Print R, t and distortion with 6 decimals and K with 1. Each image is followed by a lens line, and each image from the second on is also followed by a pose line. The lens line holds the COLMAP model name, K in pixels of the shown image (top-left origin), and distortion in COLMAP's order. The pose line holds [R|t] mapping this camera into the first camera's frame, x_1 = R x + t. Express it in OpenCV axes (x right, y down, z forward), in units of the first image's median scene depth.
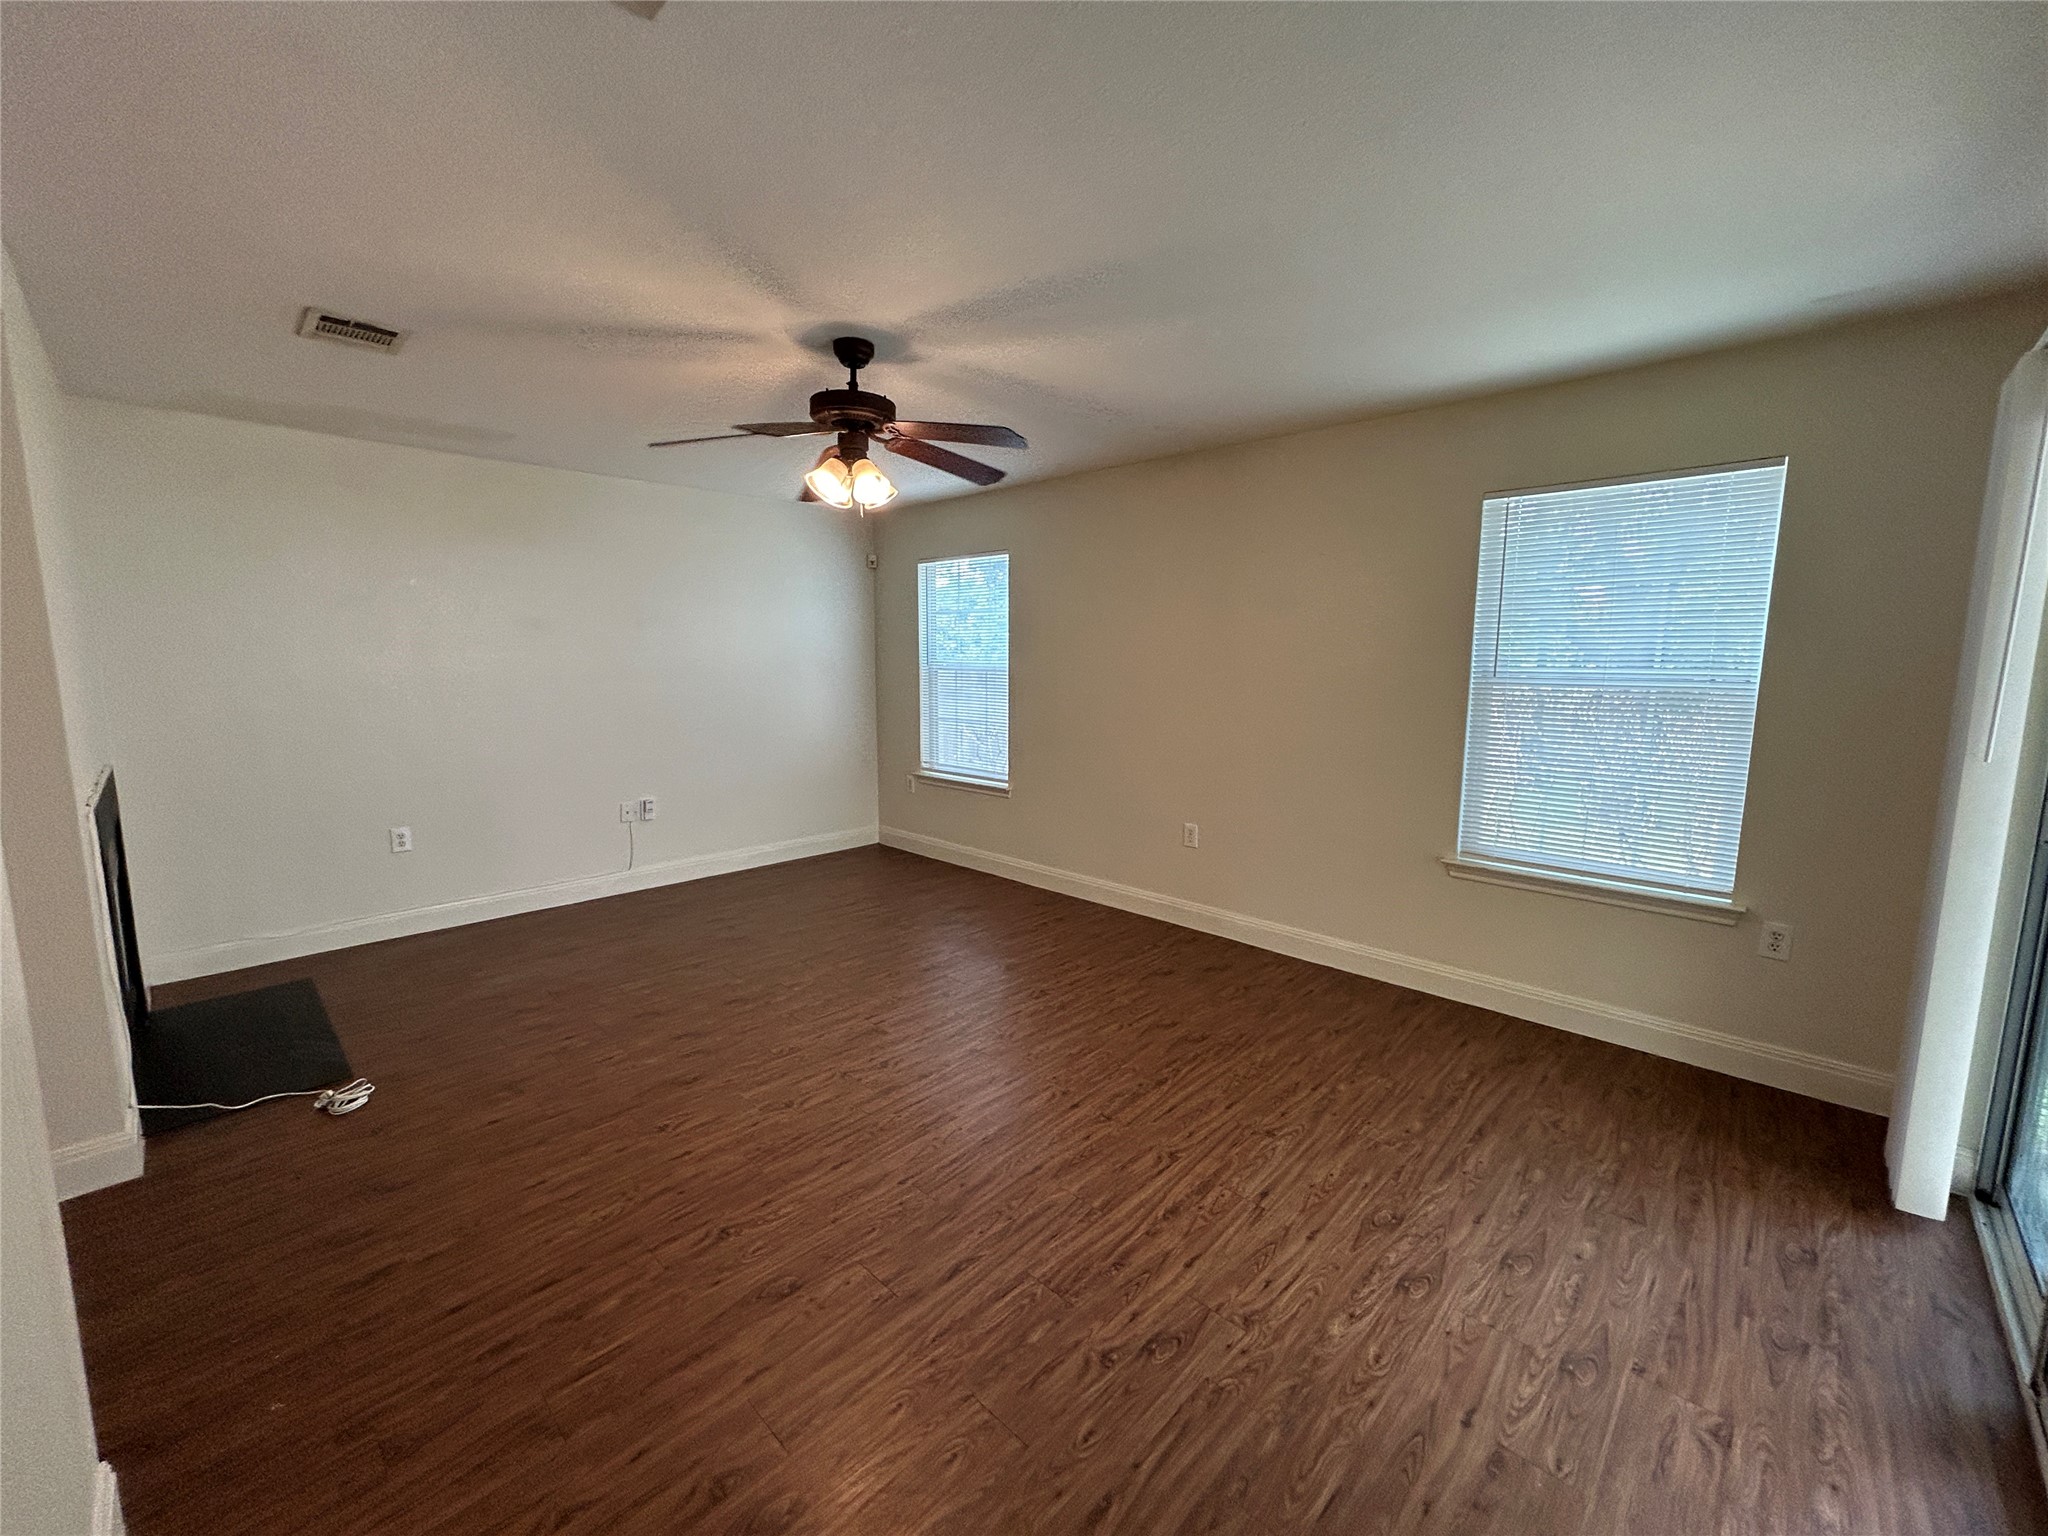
lens RADIAL K [[822.4, 0, 1024.0], [0, 822.4, 768.0], [0, 0, 1]] dist [-0.015658, 0.010212]
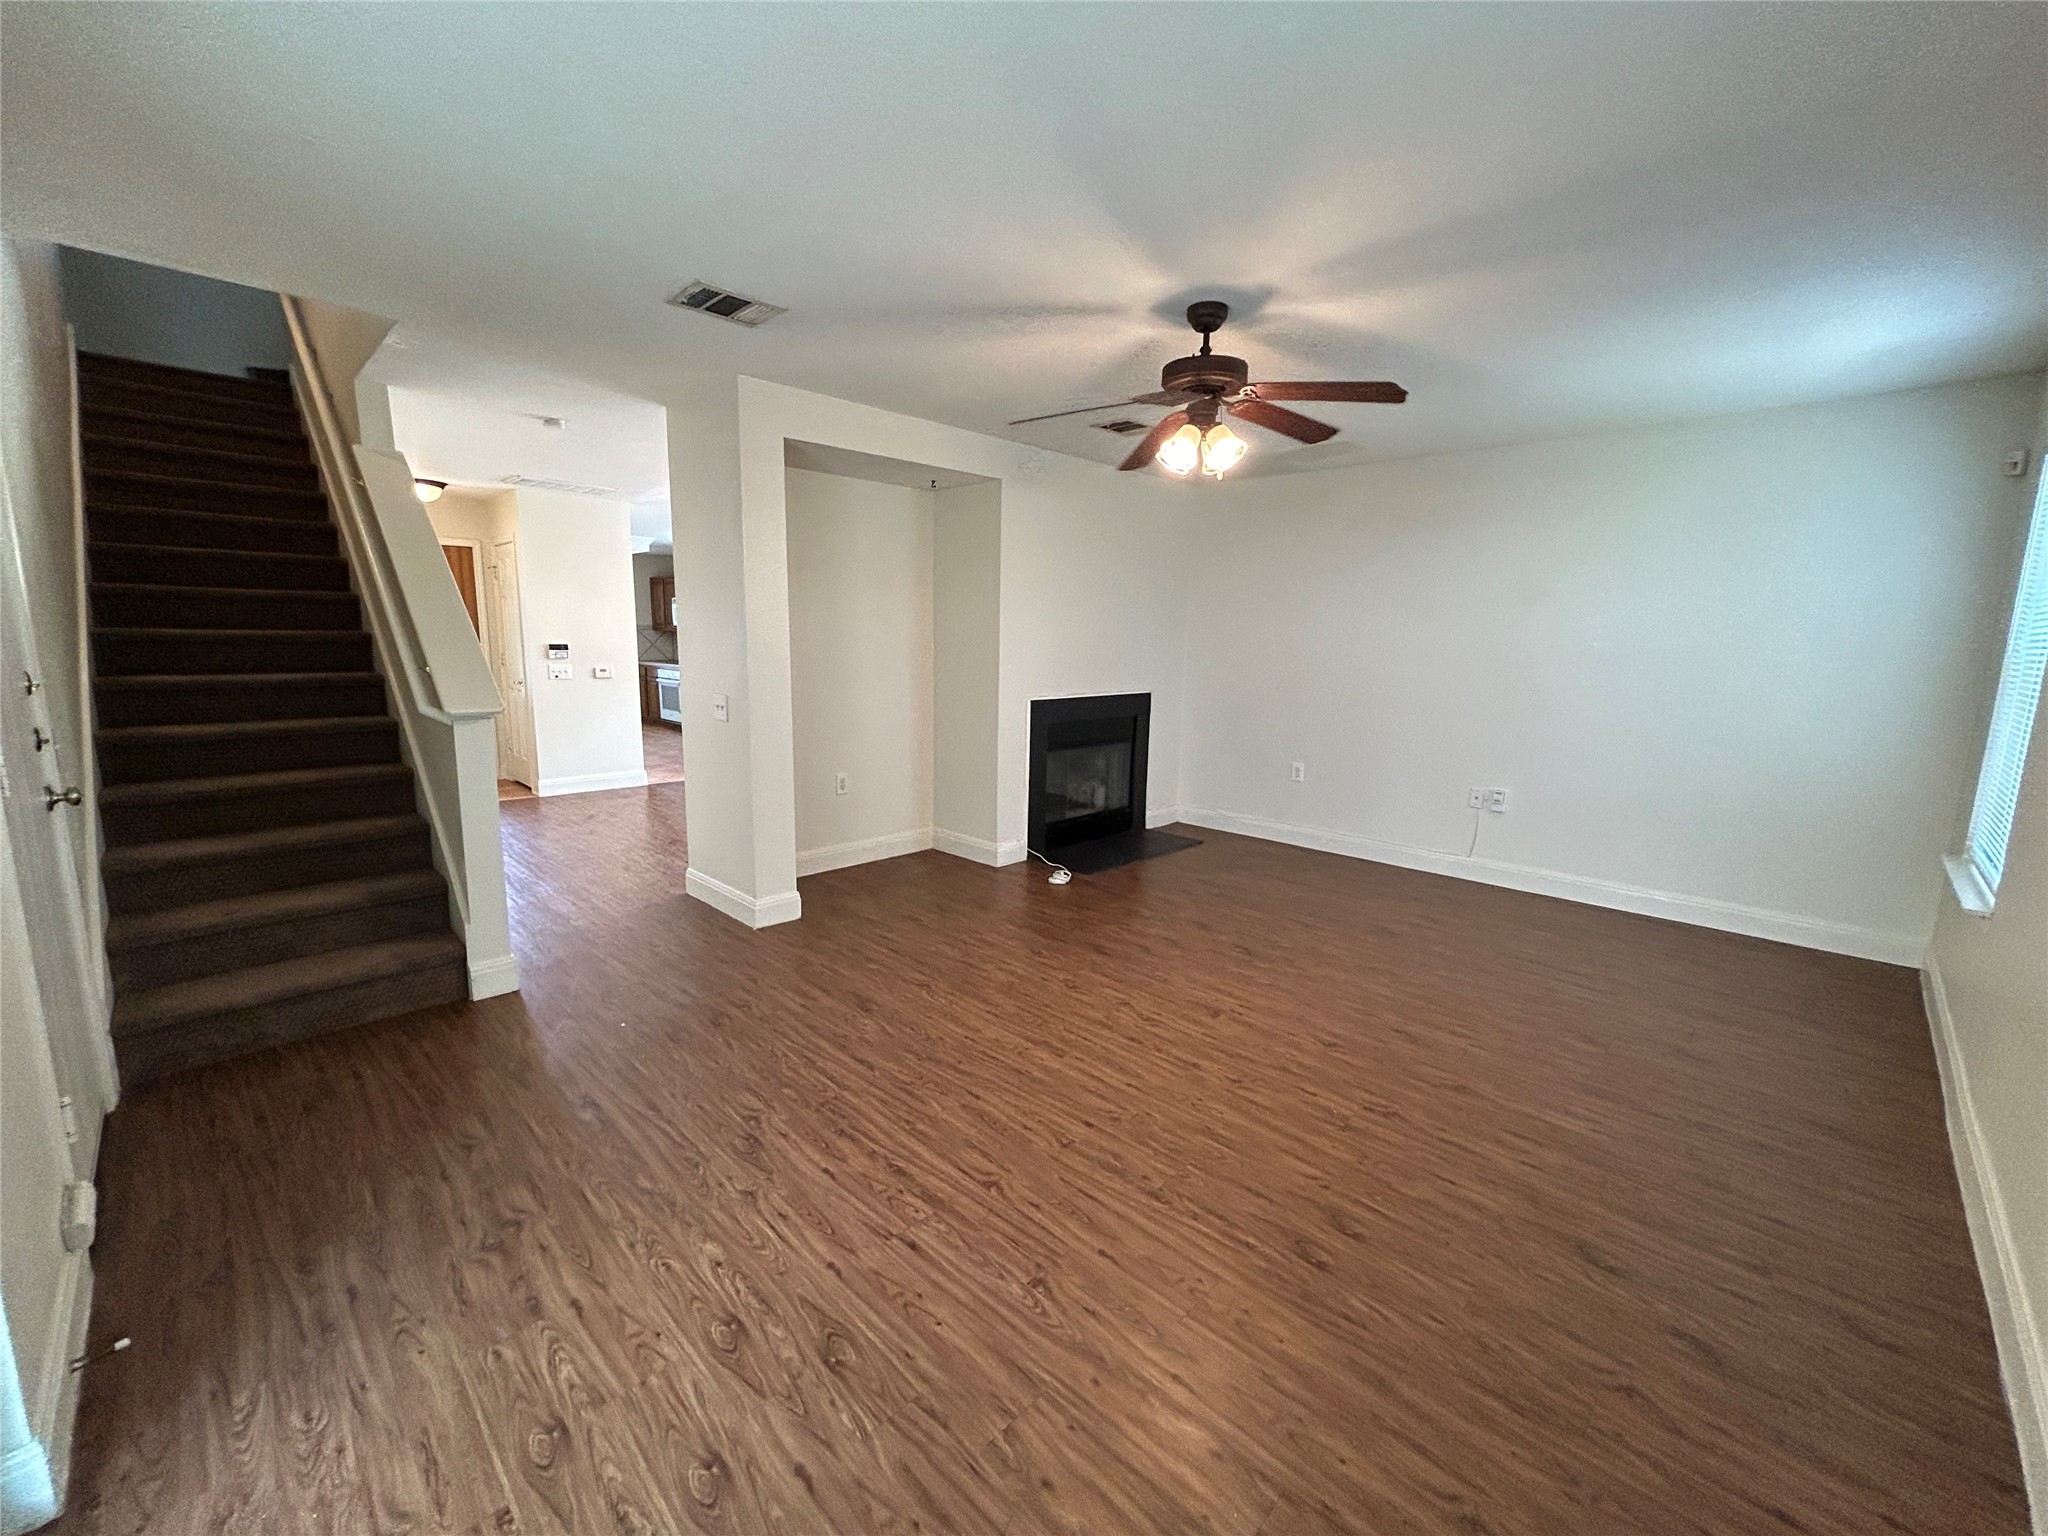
lens RADIAL K [[822.4, 0, 1024.0], [0, 822.4, 768.0], [0, 0, 1]] dist [-0.015658, 0.010212]
pose [[-0.010185, 0.157178, -0.987518, 1.164177], [-0.155186, 0.975355, 0.156843, -0.122051], [0.987833, 0.154847, 0.014458, 1.139133]]
